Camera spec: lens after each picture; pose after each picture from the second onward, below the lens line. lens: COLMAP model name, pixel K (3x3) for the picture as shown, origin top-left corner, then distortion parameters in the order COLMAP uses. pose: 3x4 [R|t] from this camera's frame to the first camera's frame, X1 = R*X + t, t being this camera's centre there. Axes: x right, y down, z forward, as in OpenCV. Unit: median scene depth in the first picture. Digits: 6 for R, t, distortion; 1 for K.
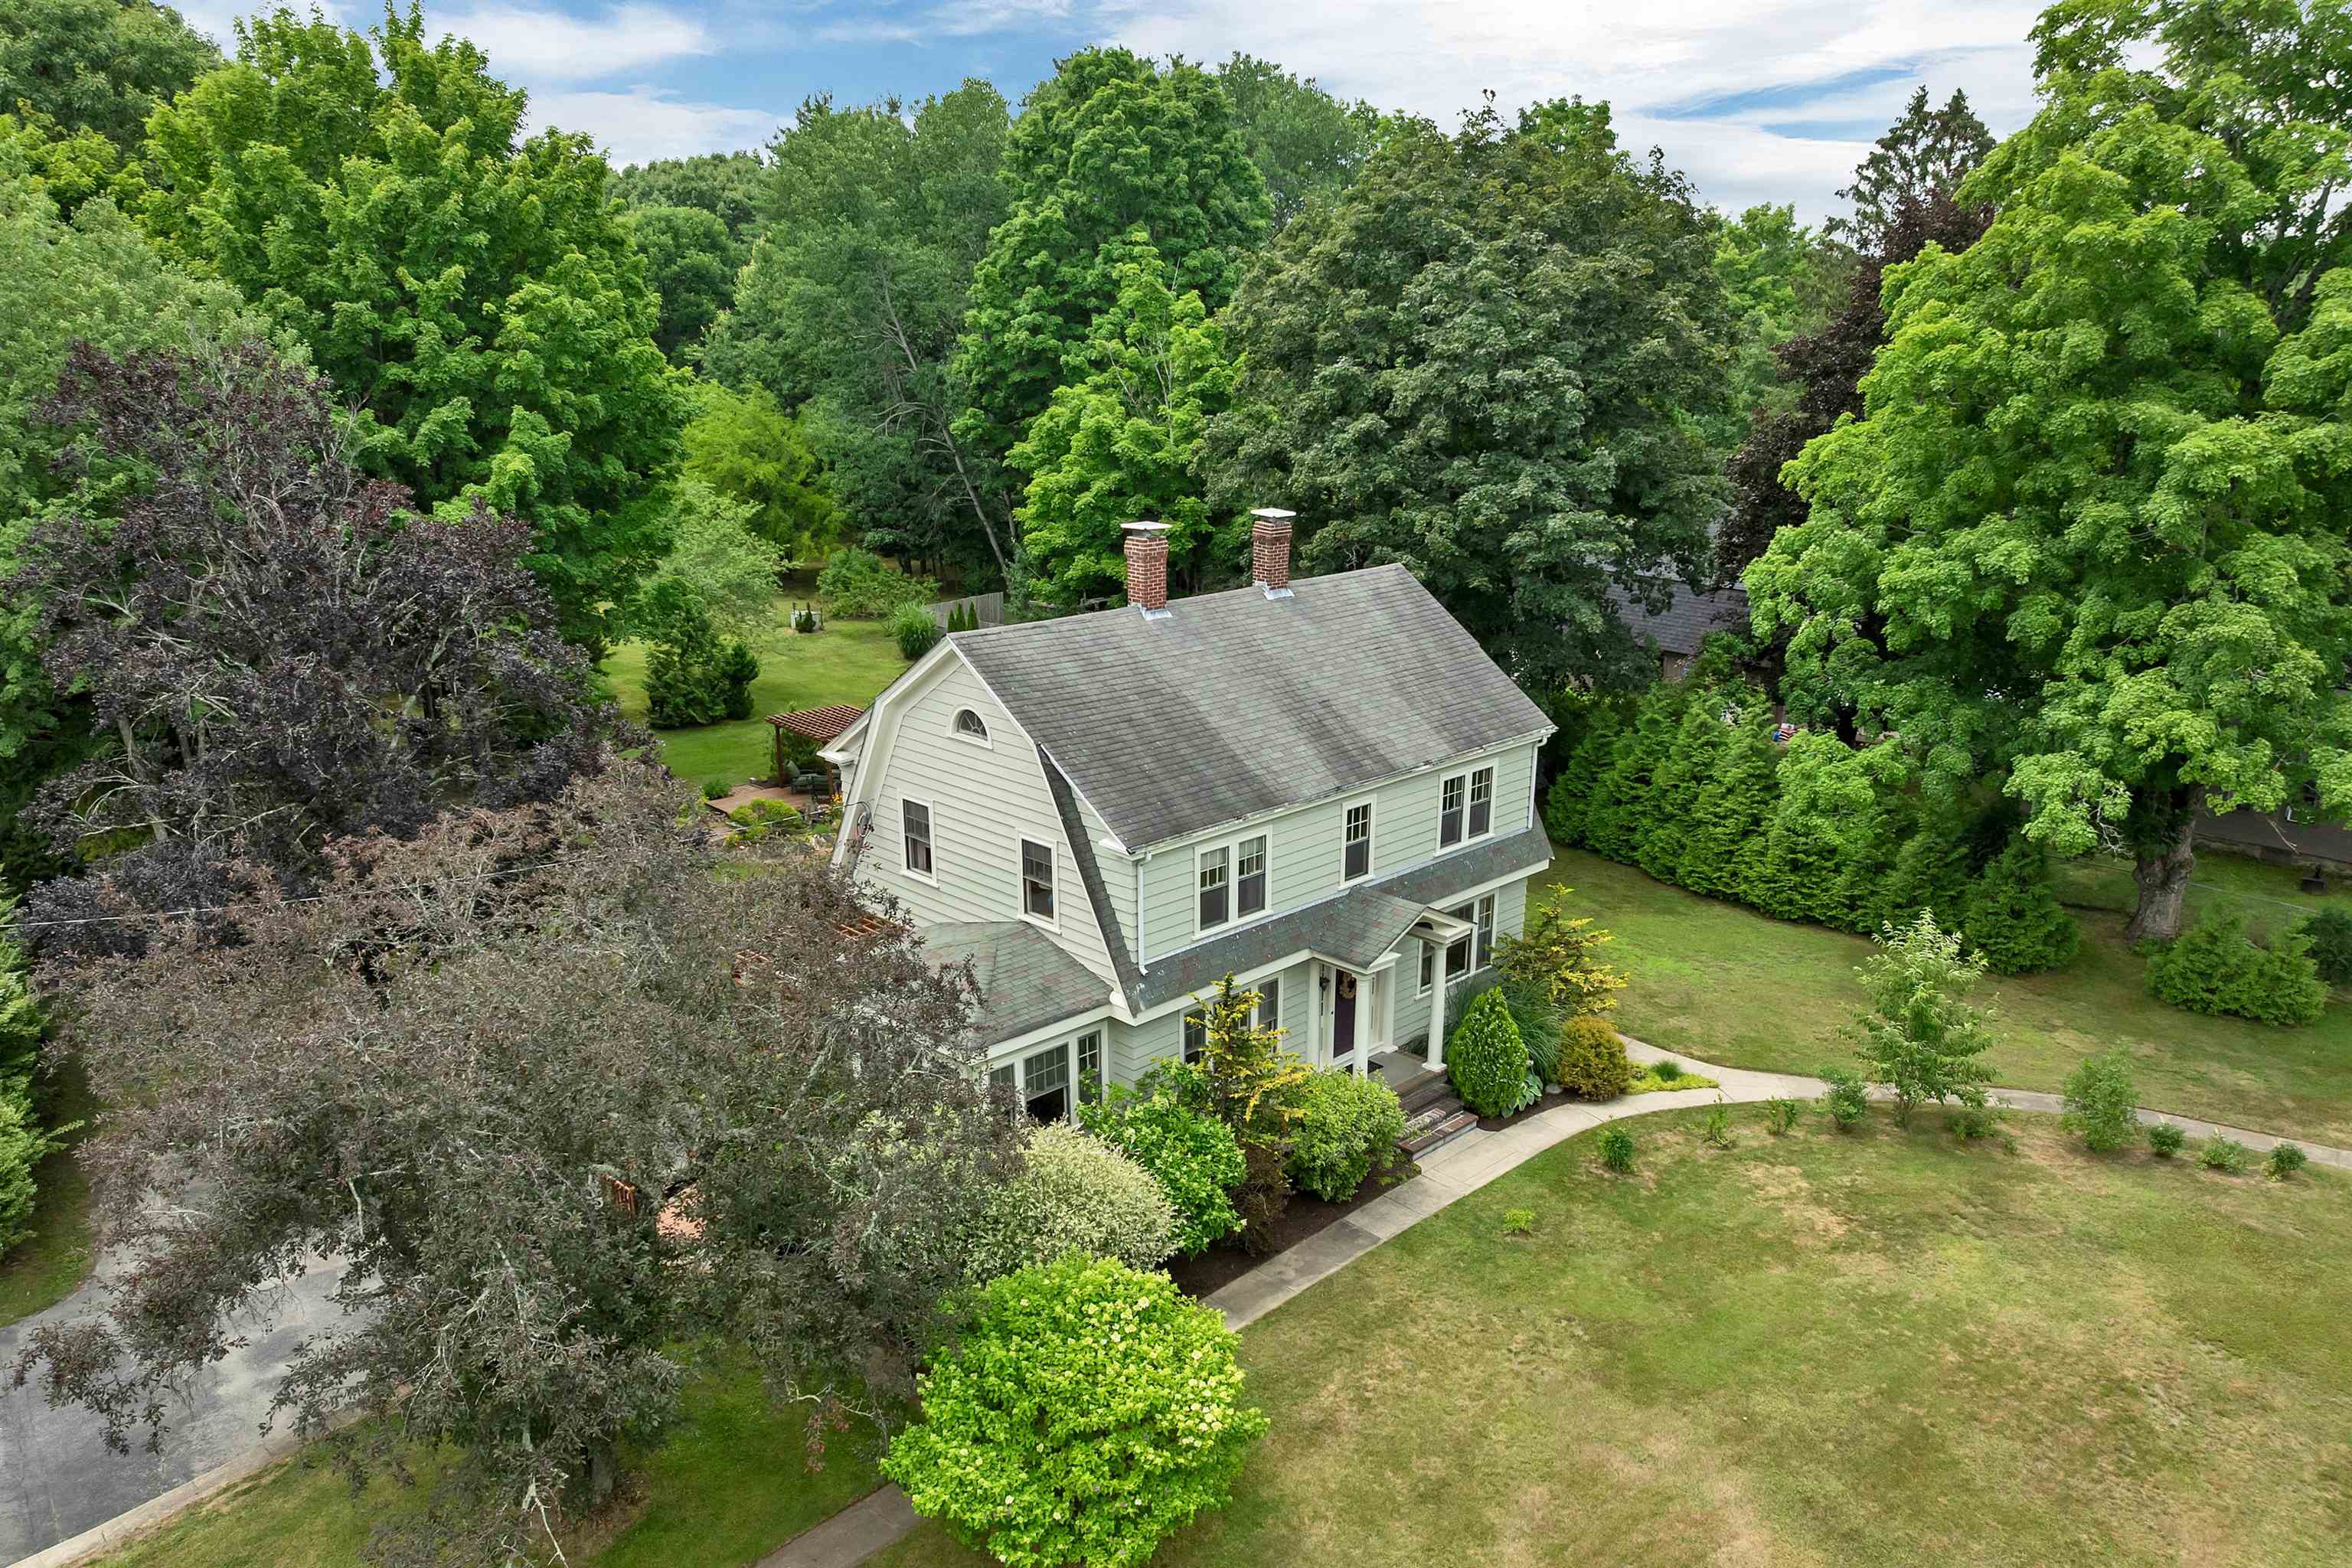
lens RADIAL K [[1706.0, 0, 1176.0], [0, 1706.0, 784.0], [0, 0, 1]] dist [-0.039906, -0.007037]
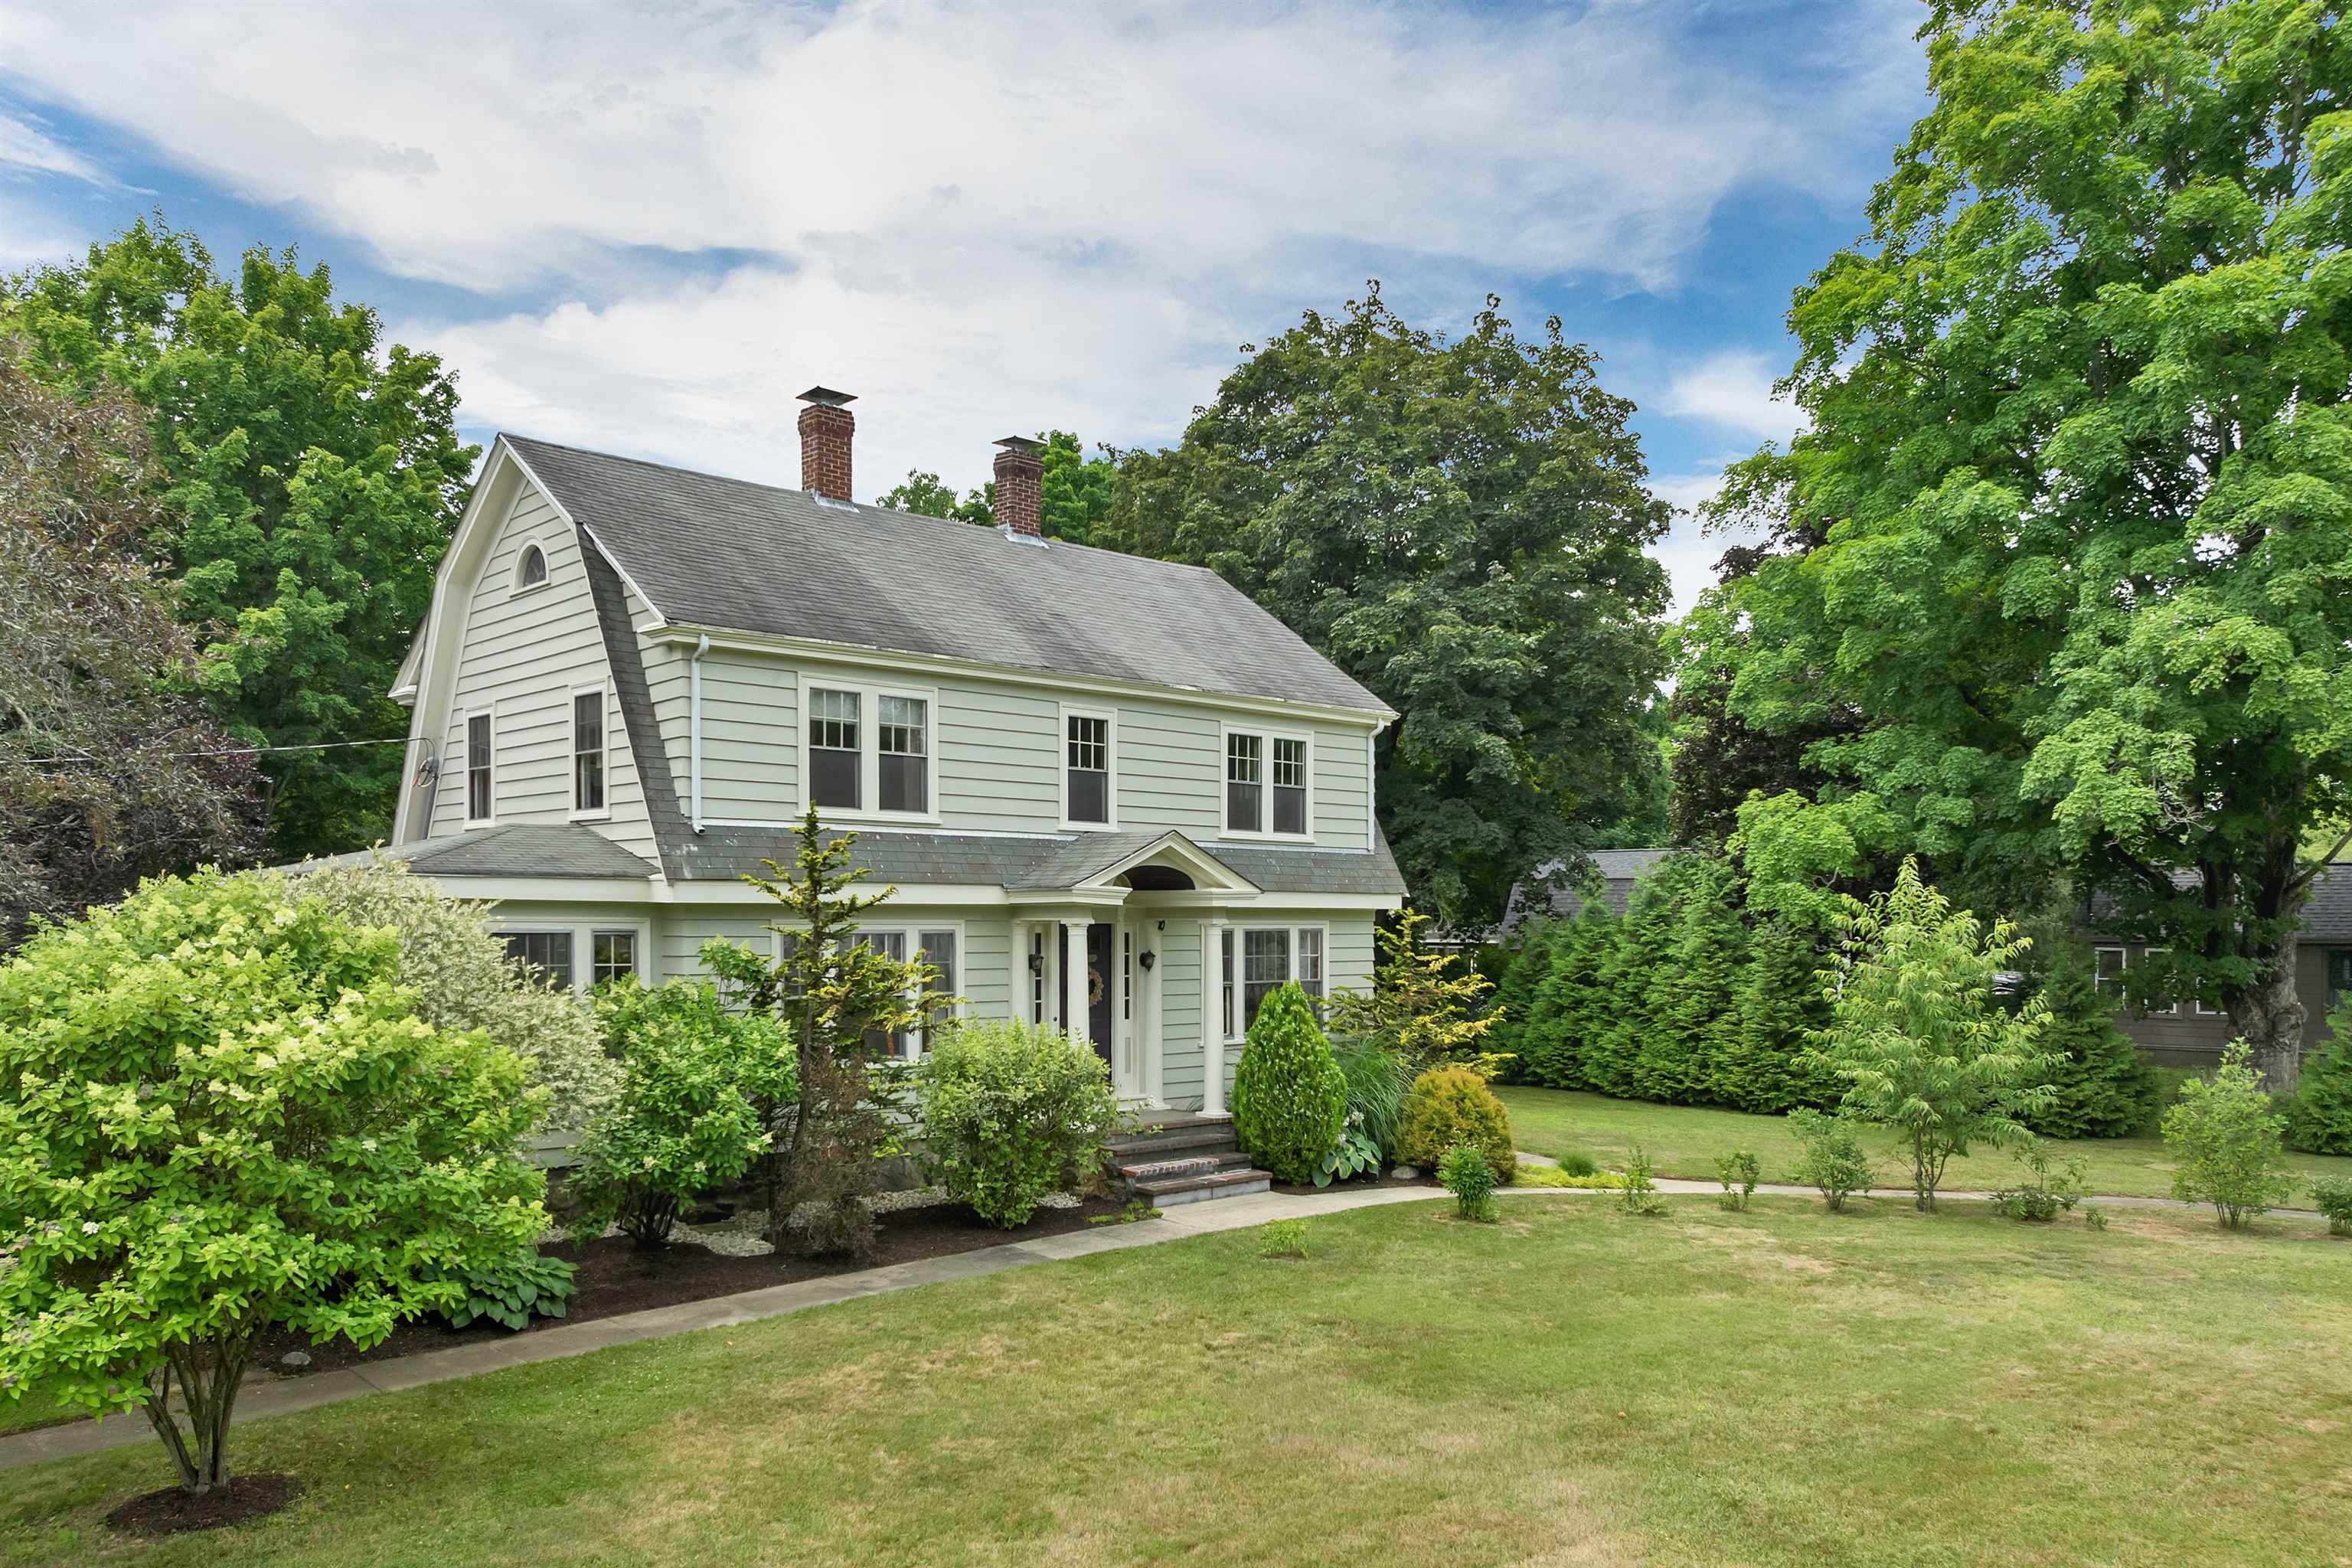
lens RADIAL K [[1652.7, 0, 1193.6], [0, 1652.7, 871.0], [0, 0, 1]] dist [-0.030359, -0.000657]
pose [[0.999480, -0.011490, -0.030117, 0.169589], [0.001720, 0.951995, -0.306110, 0.282913], [0.032189, 0.305899, 0.951520, 0.353265]]
